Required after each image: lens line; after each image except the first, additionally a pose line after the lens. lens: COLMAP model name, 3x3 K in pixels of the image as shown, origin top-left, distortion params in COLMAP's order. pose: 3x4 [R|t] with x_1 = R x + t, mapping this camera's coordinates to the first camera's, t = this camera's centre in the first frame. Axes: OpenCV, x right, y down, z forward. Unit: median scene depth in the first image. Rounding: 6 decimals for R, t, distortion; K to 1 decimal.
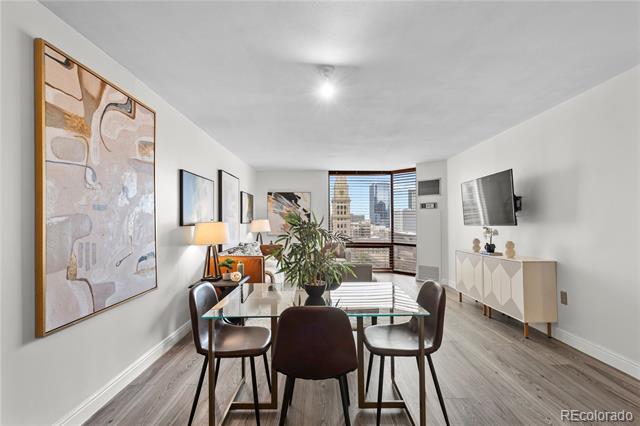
lens RADIAL K [[292.3, 0, 320.9], [0, 292.3, 217.1], [0, 0, 1]] dist [0.003873, 0.000364]
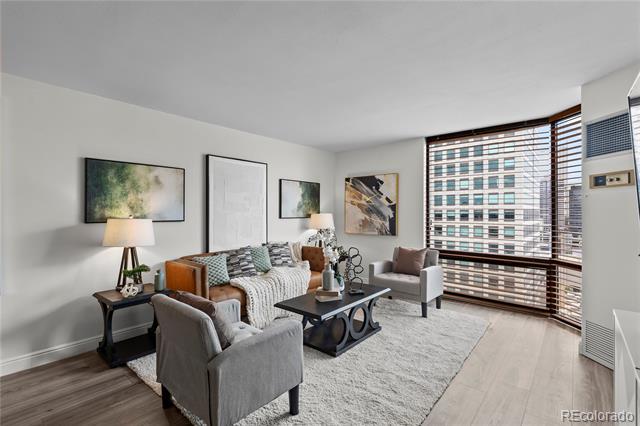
lens RADIAL K [[292.3, 0, 320.3], [0, 292.3, 213.0], [0, 0, 1]] dist [0.003873, 0.000364]
pose [[0.750752, 0.001249, -0.660583, 0.281558], [0.008165, 0.999904, 0.011169, -0.001553], [0.660534, -0.013779, 0.750670, 0.370777]]
